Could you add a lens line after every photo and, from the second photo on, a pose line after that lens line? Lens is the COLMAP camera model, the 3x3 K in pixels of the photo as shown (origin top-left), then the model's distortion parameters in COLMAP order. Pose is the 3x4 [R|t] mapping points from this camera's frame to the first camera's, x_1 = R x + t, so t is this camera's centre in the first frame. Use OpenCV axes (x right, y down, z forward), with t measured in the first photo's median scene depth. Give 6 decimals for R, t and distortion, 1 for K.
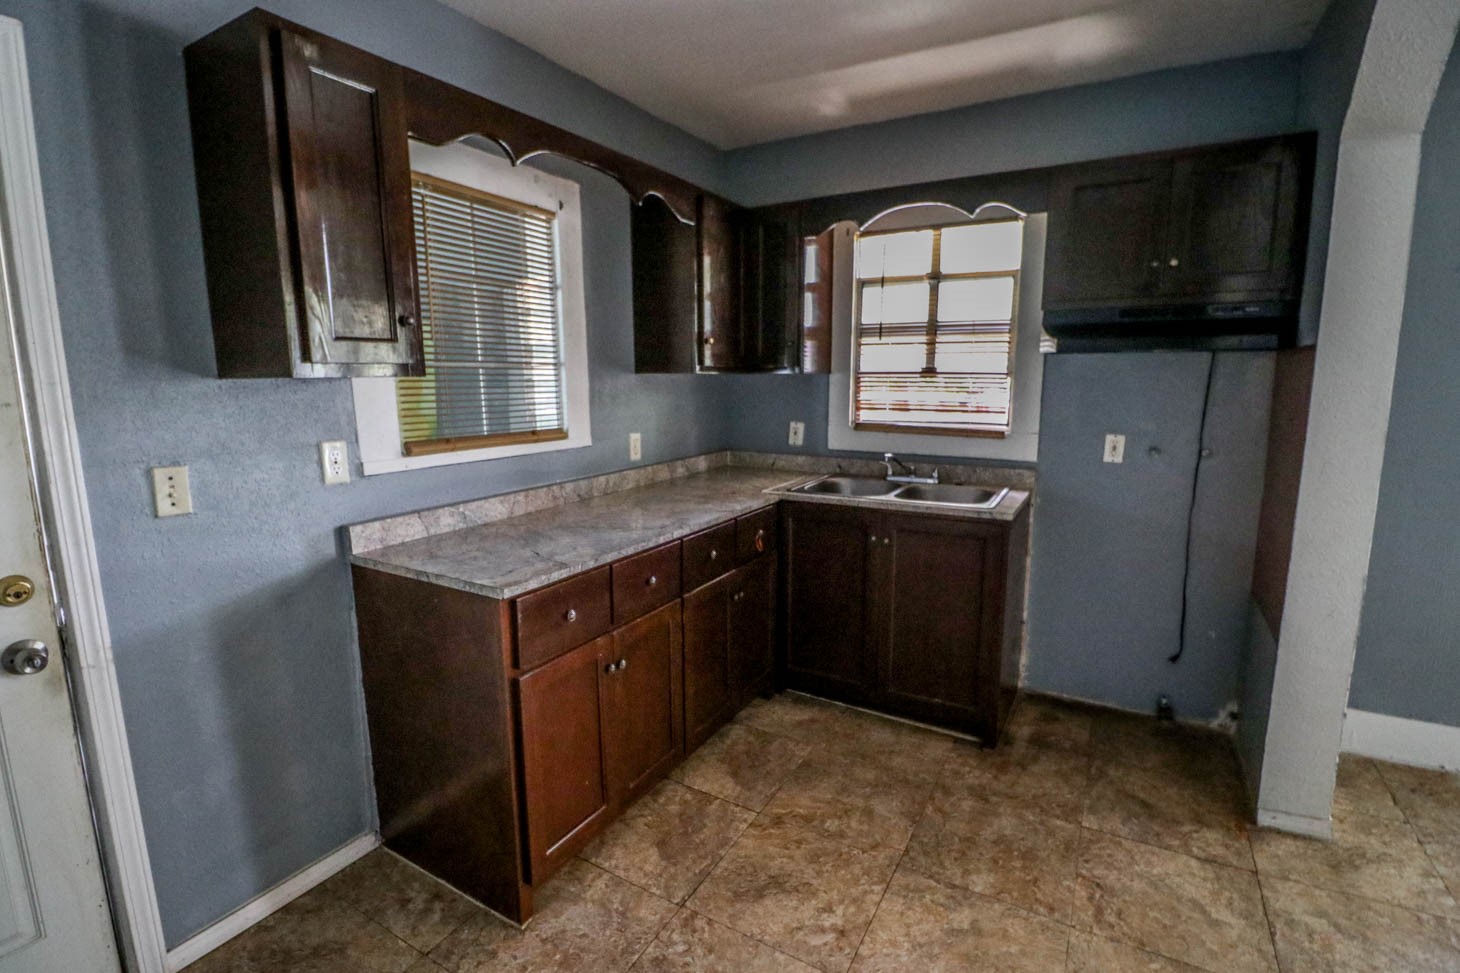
lens RADIAL K [[685.9, 0, 720.3], [0, 685.9, 485.9], [0, 0, 1]] dist [-0.002167, -0.010467]
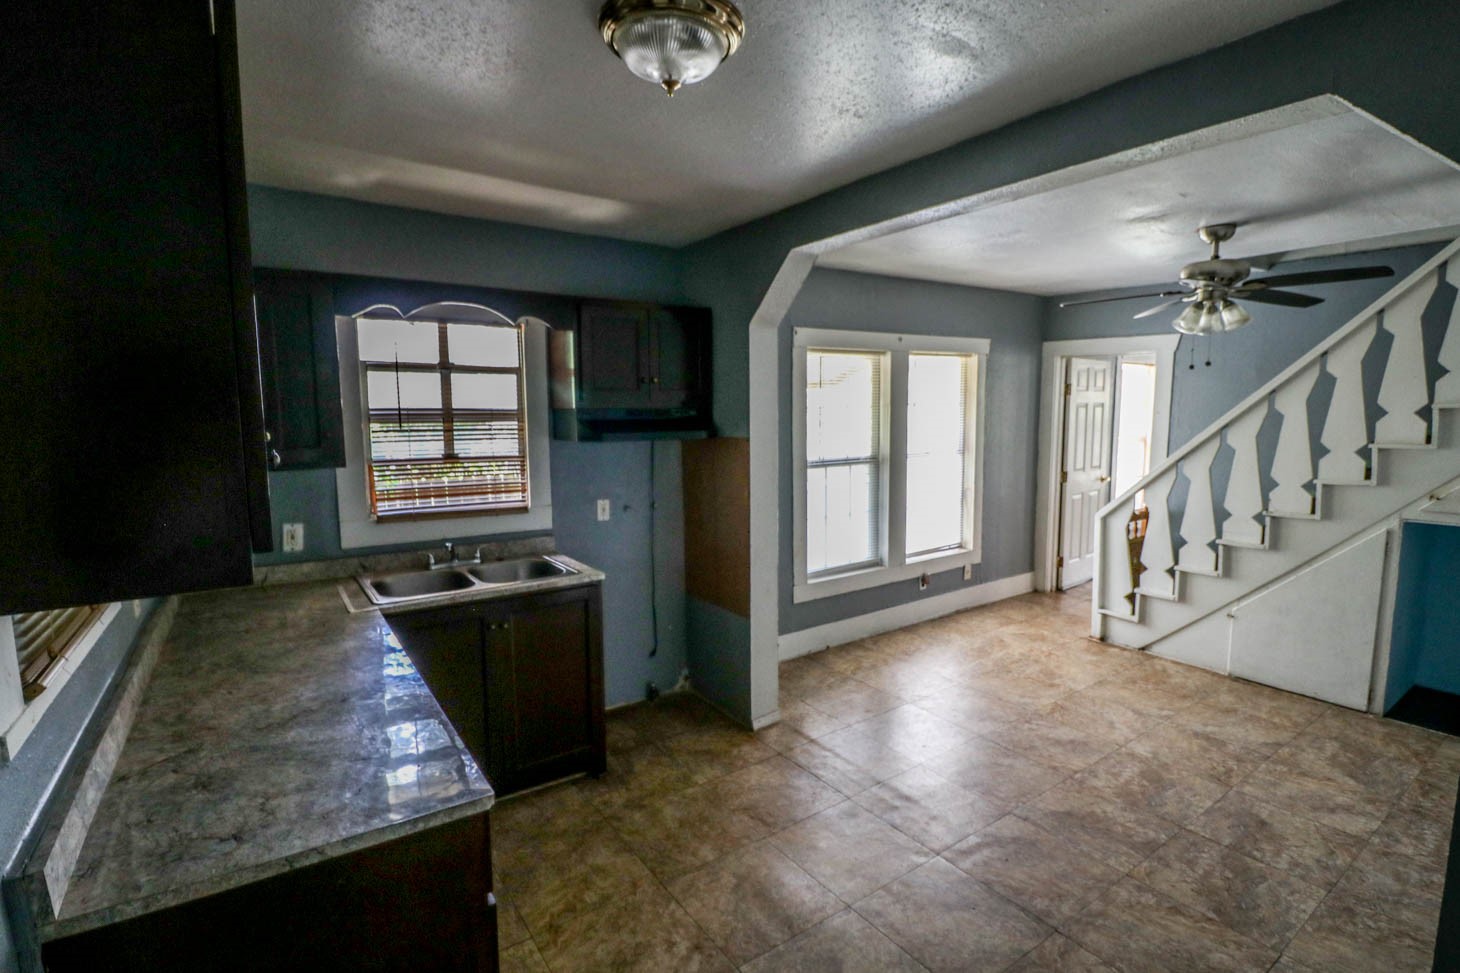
lens RADIAL K [[685.9, 0, 720.3], [0, 685.9, 485.9], [0, 0, 1]] dist [-0.002167, -0.010467]
pose [[0.430220, -0.092908, 0.897930, -0.519256], [0.153977, 0.987666, 0.028419, -0.106168], [-0.889496, 0.126034, 0.439219, 0.226760]]
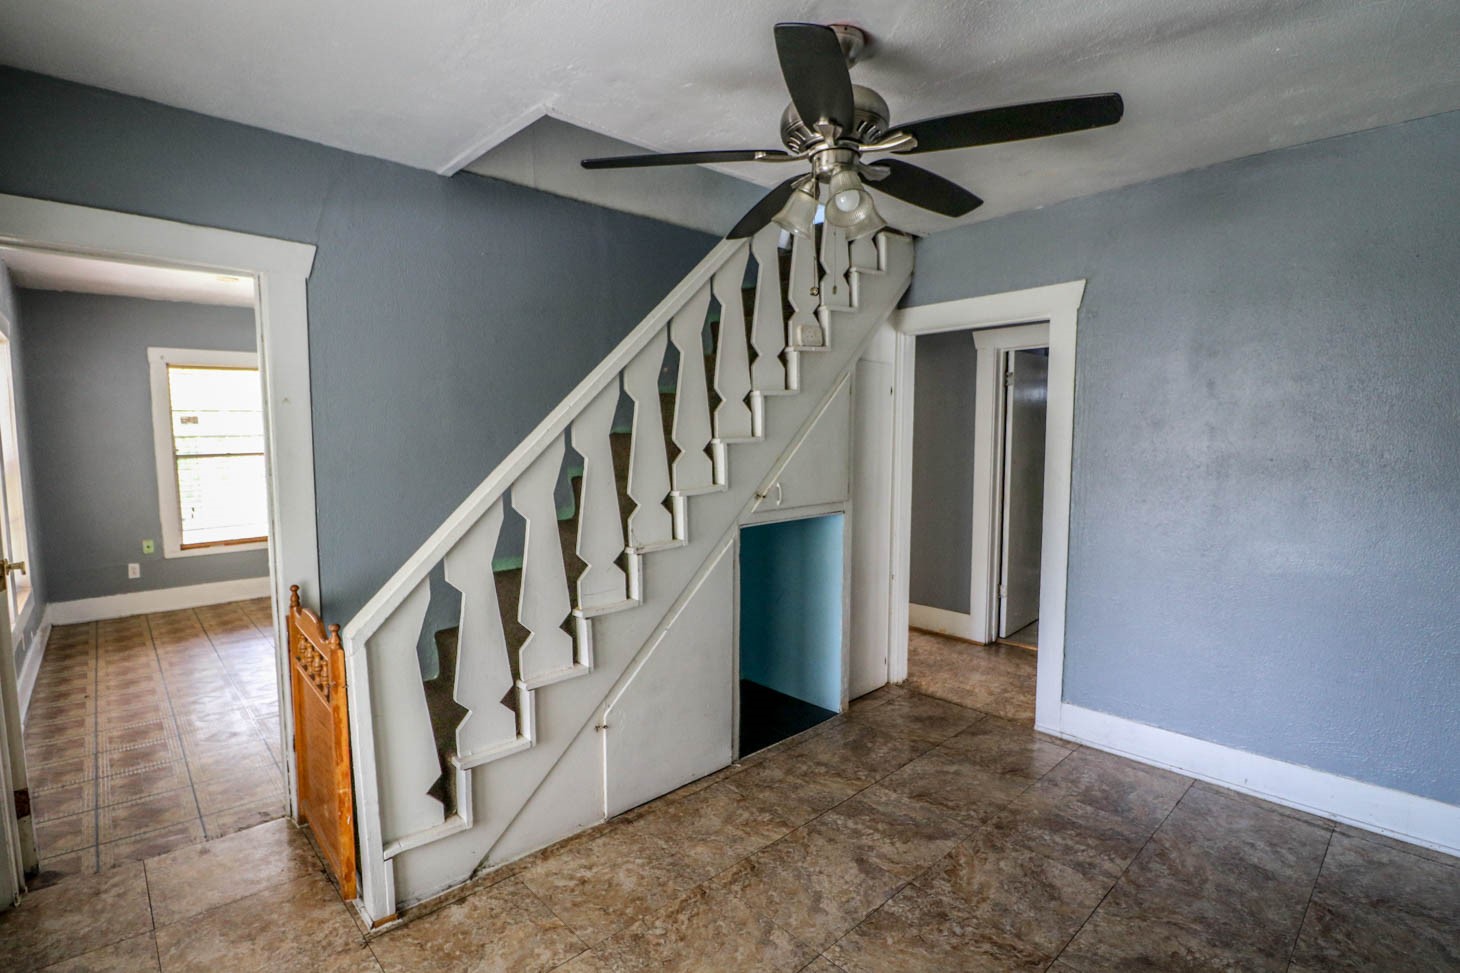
lens RADIAL K [[685.9, 0, 720.3], [0, 685.9, 485.9], [0, 0, 1]] dist [-0.002167, -0.010467]
pose [[-0.959148, -0.007489, 0.282807, 0.889145], [0.061745, 0.970009, 0.235096, -0.133859], [-0.276086, 0.242954, -0.929919, 0.667905]]
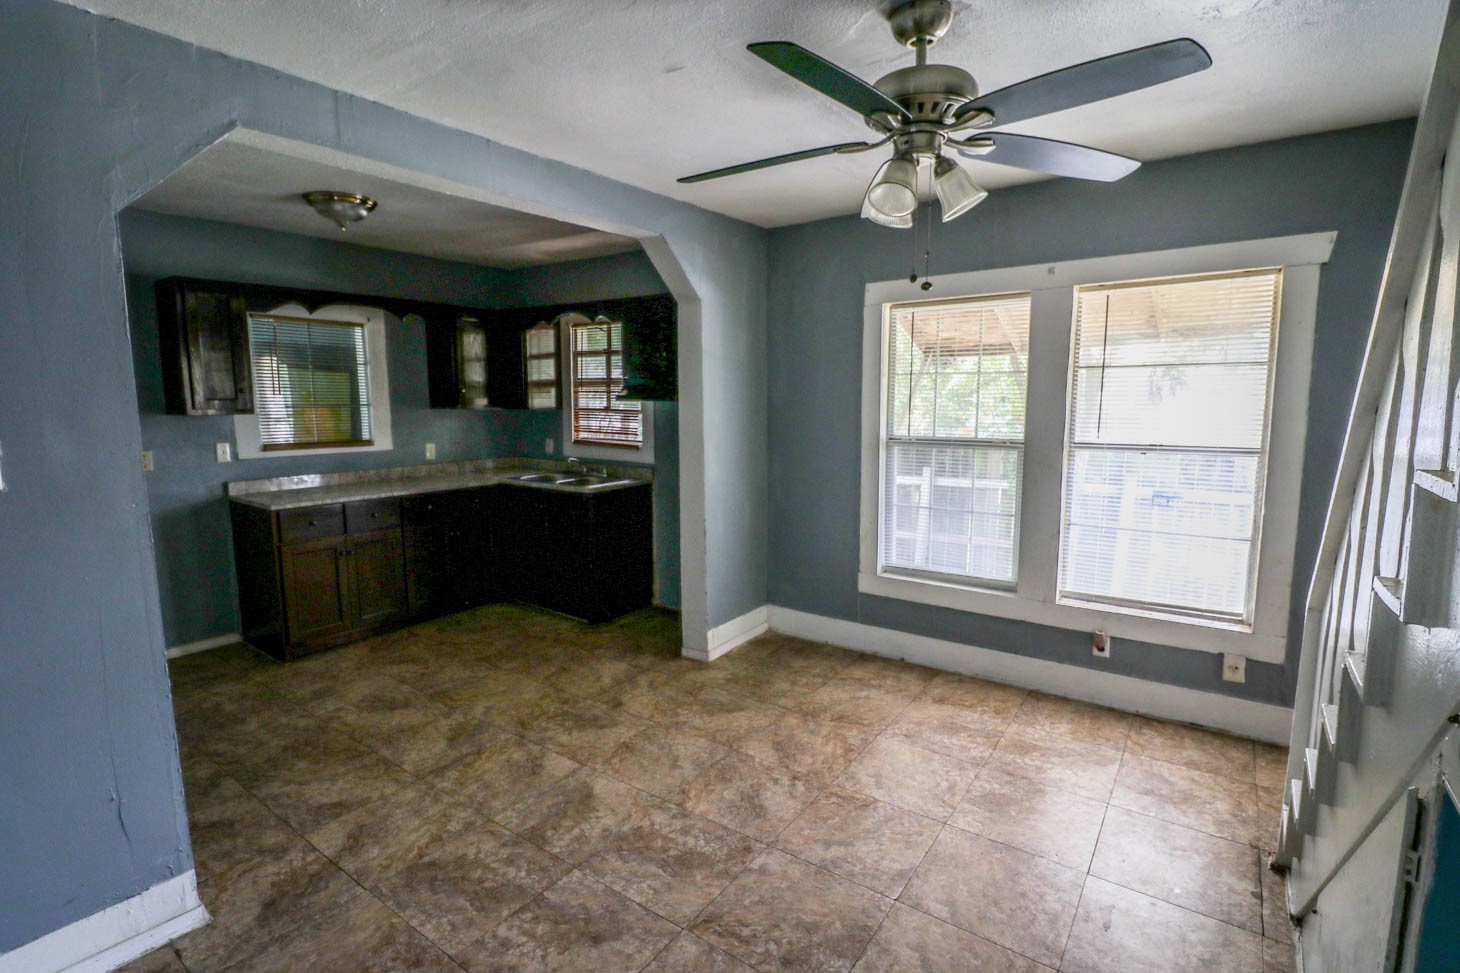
lens RADIAL K [[685.9, 0, 720.3], [0, 685.9, 485.9], [0, 0, 1]] dist [-0.002167, -0.010467]
pose [[0.995339, 0.020863, -0.094159, 0.851066], [-0.023791, 0.999264, -0.030082, 0.069660], [0.093463, 0.032182, 0.995103, -0.701744]]
